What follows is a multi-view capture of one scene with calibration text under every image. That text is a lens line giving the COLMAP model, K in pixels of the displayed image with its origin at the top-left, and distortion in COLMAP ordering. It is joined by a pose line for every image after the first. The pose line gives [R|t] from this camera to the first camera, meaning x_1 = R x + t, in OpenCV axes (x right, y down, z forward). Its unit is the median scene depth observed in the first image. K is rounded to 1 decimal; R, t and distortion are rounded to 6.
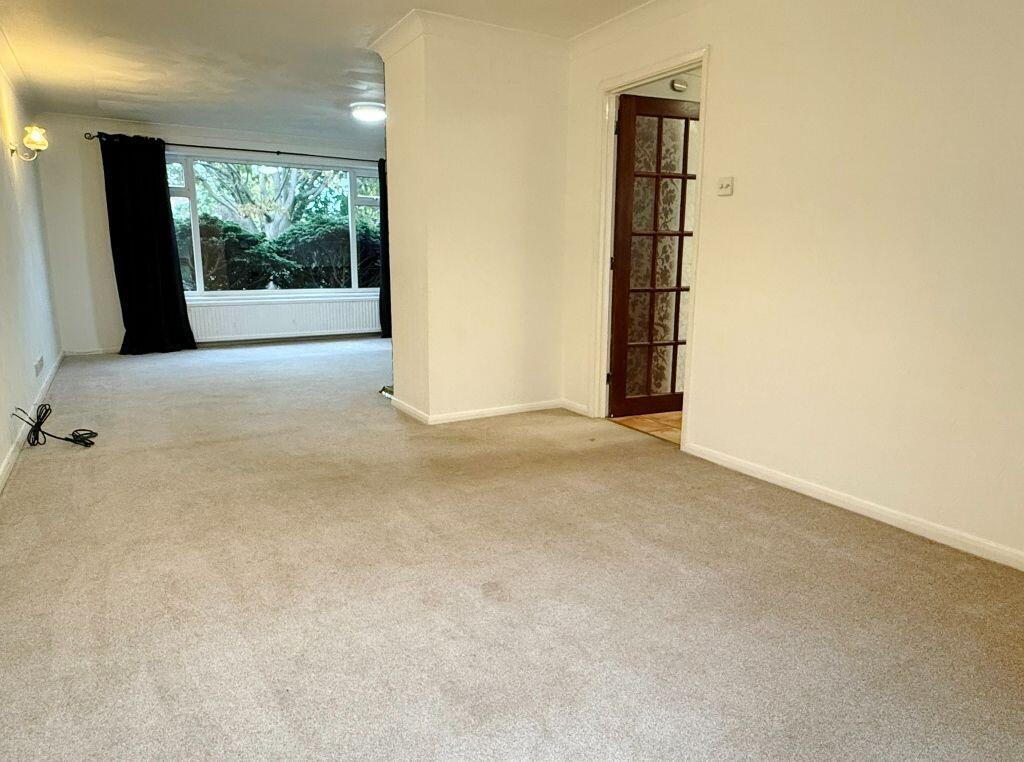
lens RADIAL K [[650.9, 0, 513.9], [0, 650.9, 380.5], [0, 0, 1]] dist [0.001032, -0.000883]
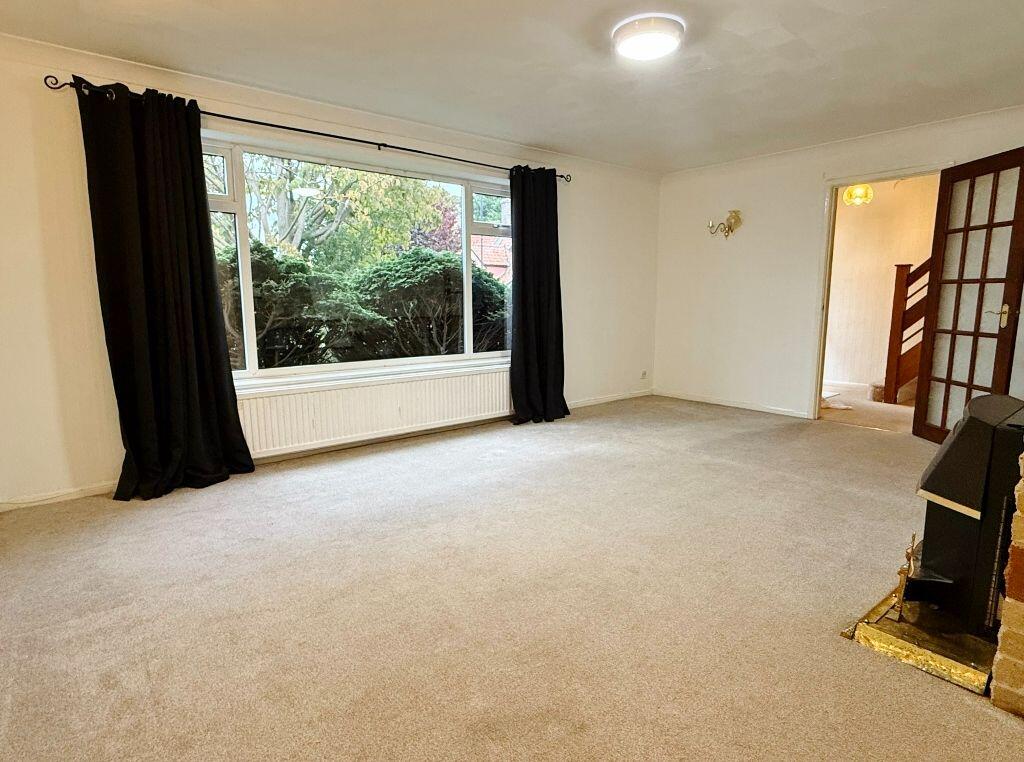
lens RADIAL K [[561.5, 0, 509.6], [0, 561.5, 383.0], [0, 0, 1]] dist [0.002814, 0.001265]
pose [[0.992326, -0.028221, 0.120388, -0.311570], [0.033416, 0.998586, -0.041353, -0.096240], [-0.119051, 0.045058, 0.991865, 0.461342]]
